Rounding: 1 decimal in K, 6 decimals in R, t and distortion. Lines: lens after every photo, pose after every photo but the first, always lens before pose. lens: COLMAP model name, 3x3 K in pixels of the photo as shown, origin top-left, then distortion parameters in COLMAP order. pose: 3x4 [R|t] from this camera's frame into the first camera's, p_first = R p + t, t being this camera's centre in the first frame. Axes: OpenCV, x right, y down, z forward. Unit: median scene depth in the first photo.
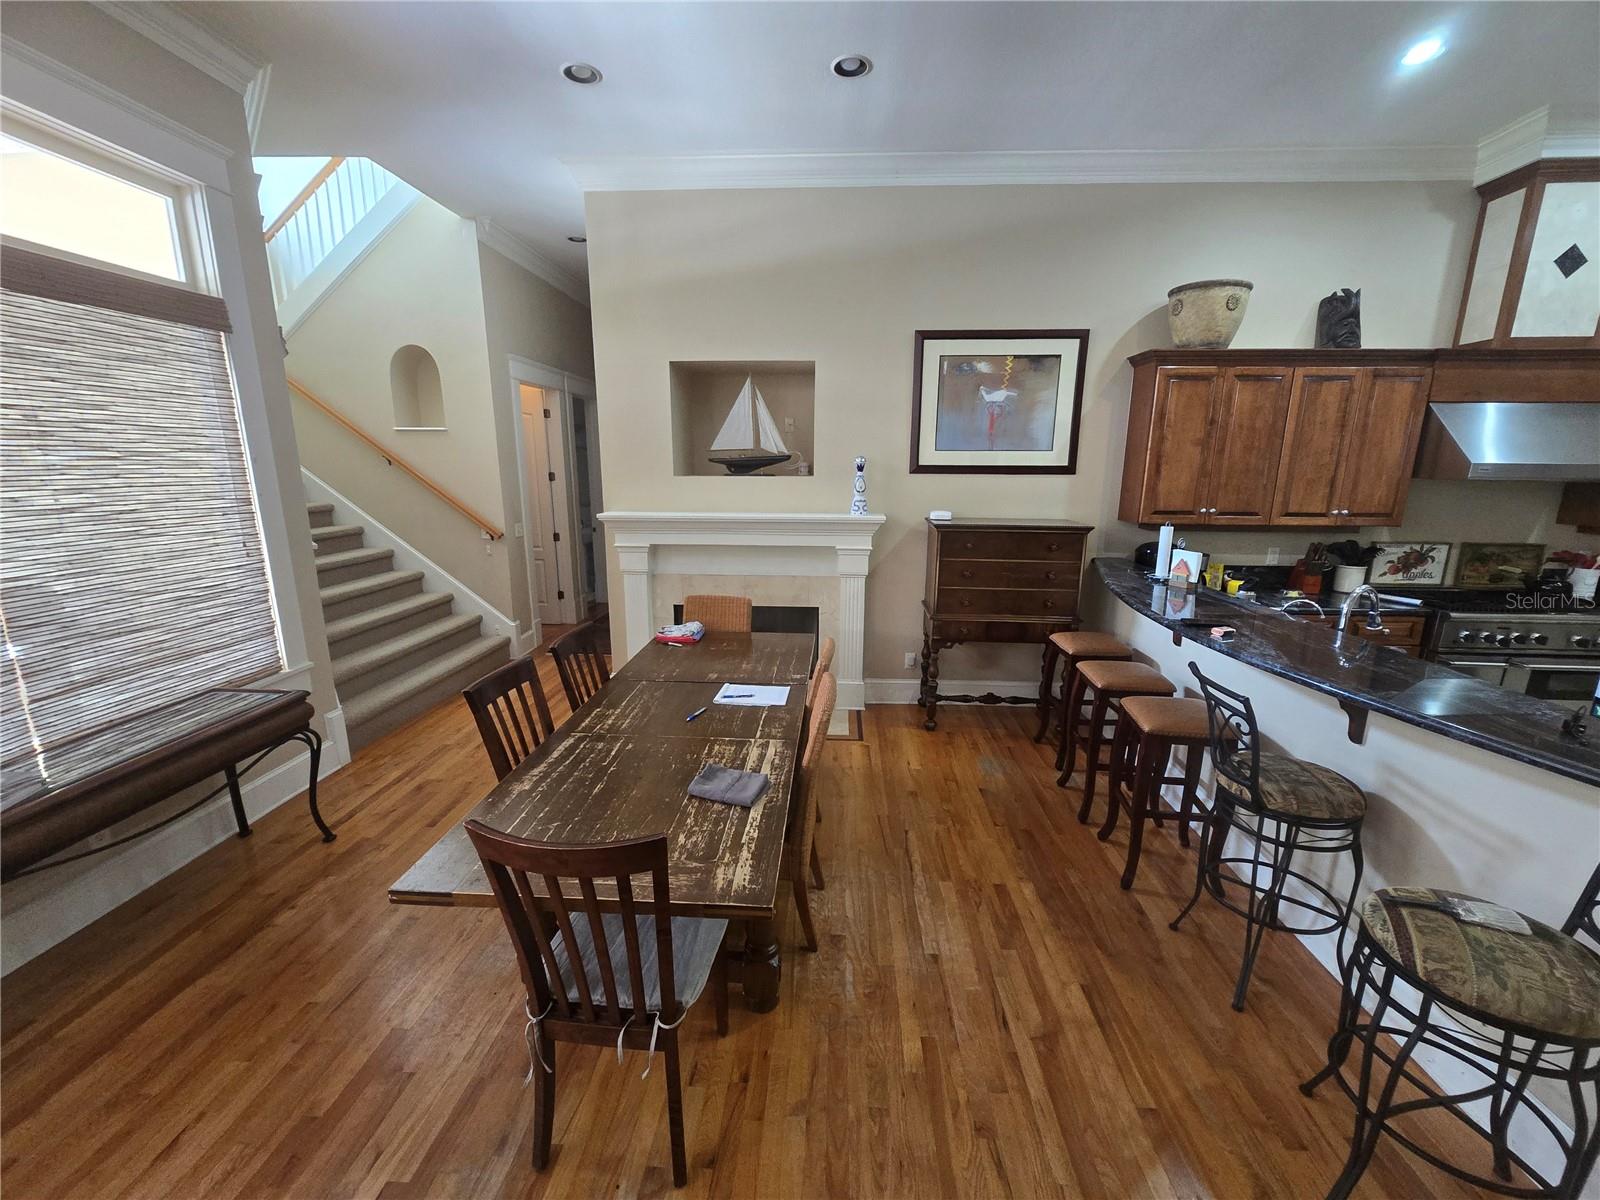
lens RADIAL K [[647.0, 0, 797.6], [0, 647.0, 605.3], [0, 0, 1]] dist [-0.004282, -0.000263]
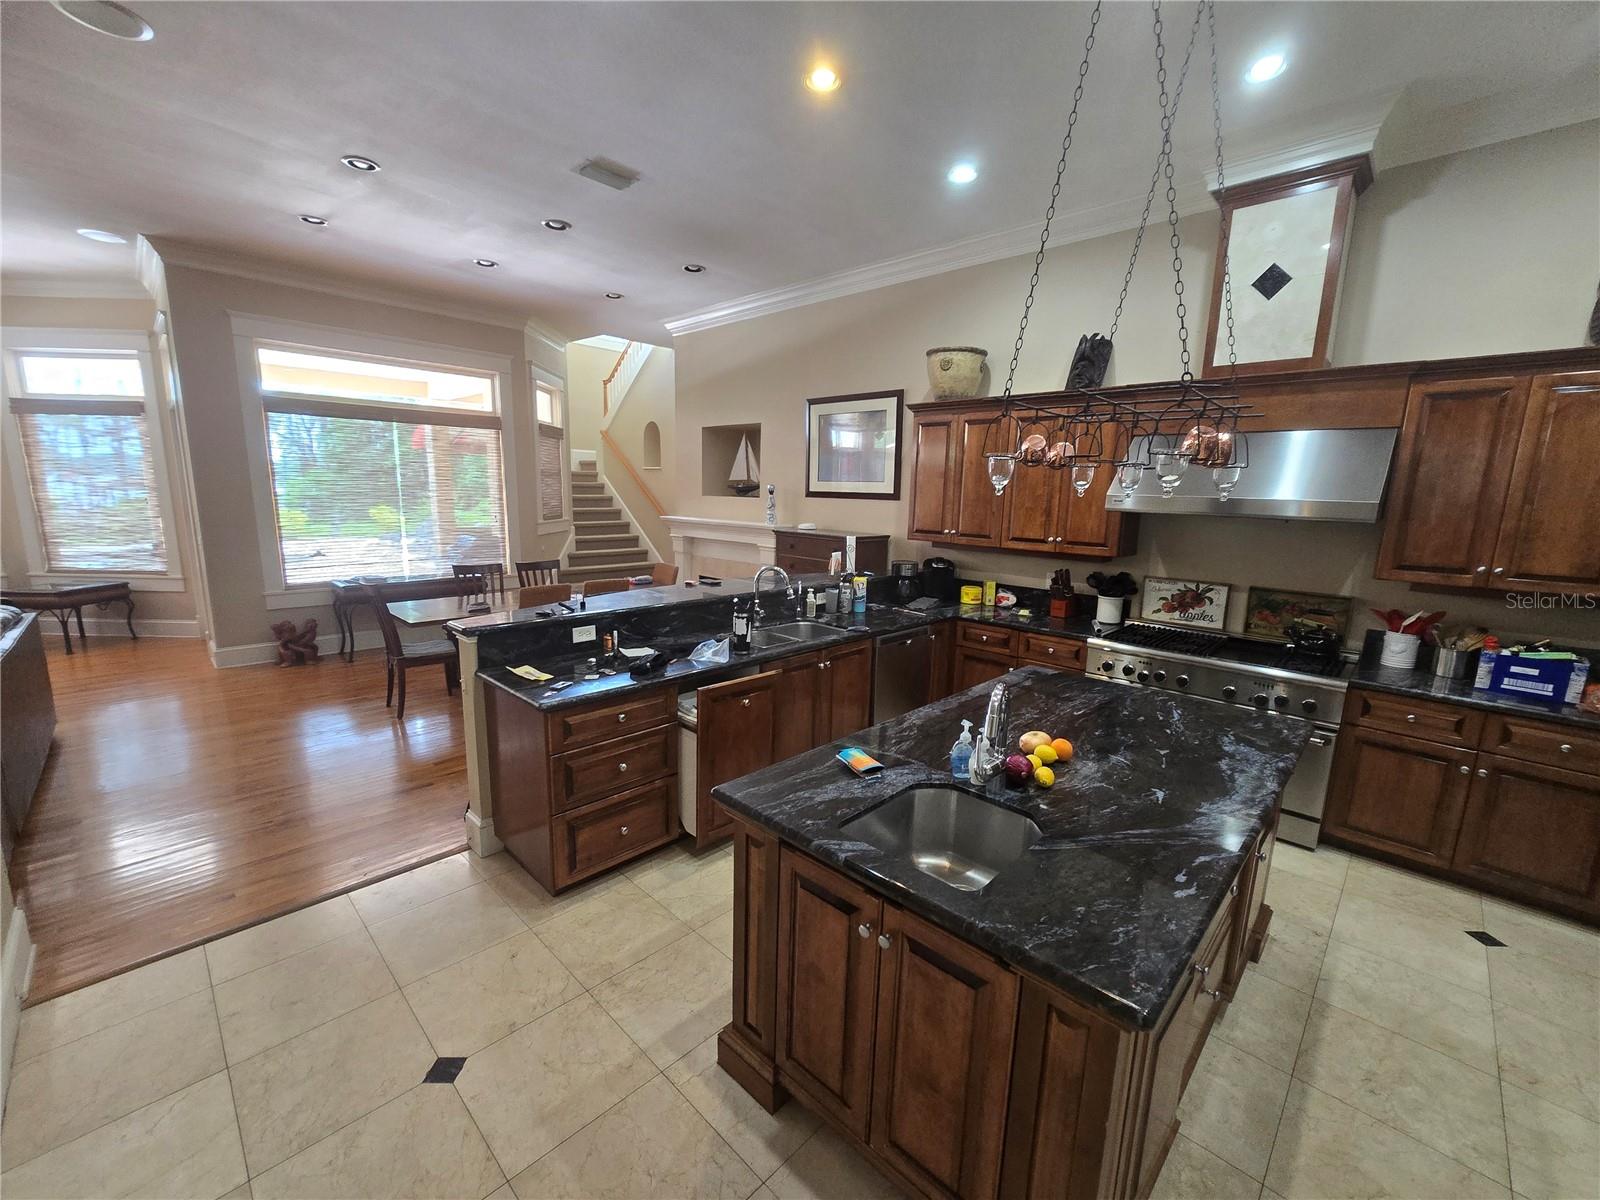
lens RADIAL K [[650.3, 0, 811.6], [0, 650.3, 608.9], [0, 0, 1]] dist [-0.016295, 0.008537]
pose [[0.767507, 0.130535, -0.627609, 1.140321], [-0.160927, 0.986930, 0.008470, 0.024717], [0.620512, 0.094499, 0.778482, -0.079946]]
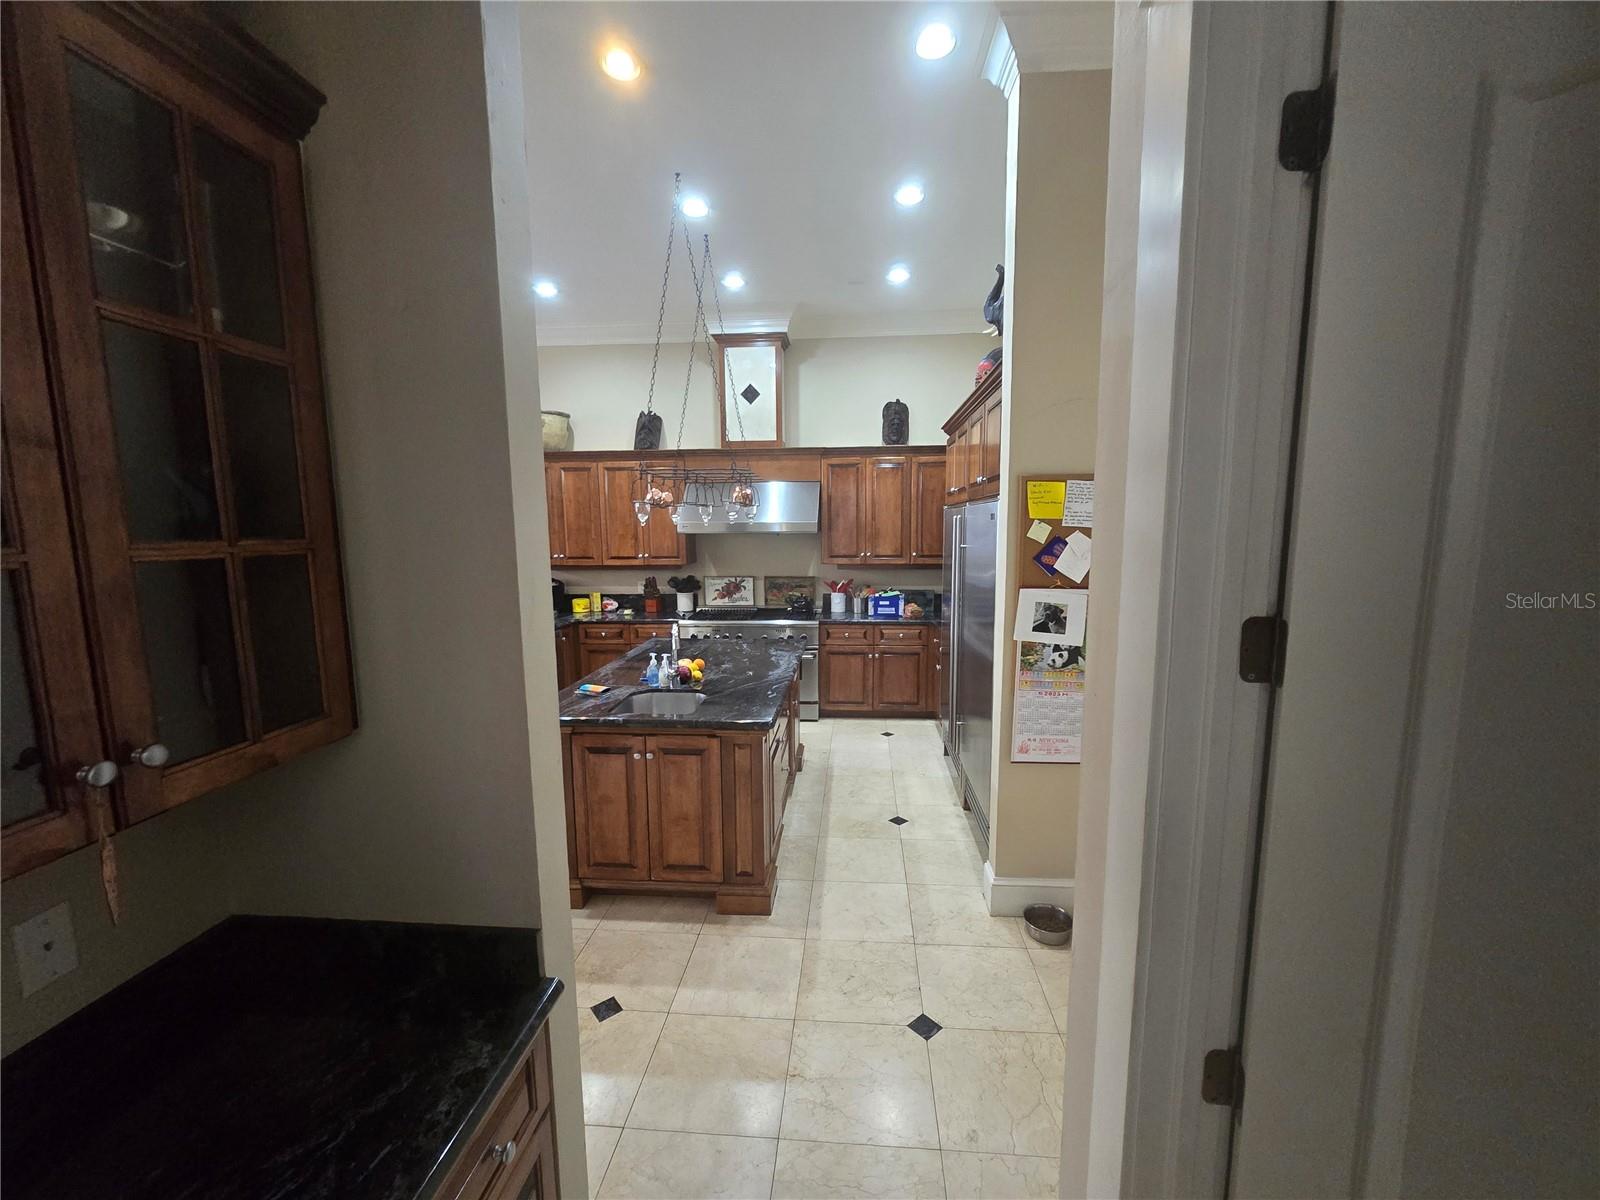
lens RADIAL K [[647.0, 0, 797.6], [0, 647.0, 605.3], [0, 0, 1]] dist [-0.004282, -0.000263]
pose [[0.999719, -0.011114, -0.020945, 1.143958], [0.009106, 0.995564, -0.093641, 0.105244], [0.021893, 0.093424, 0.995386, -0.441108]]
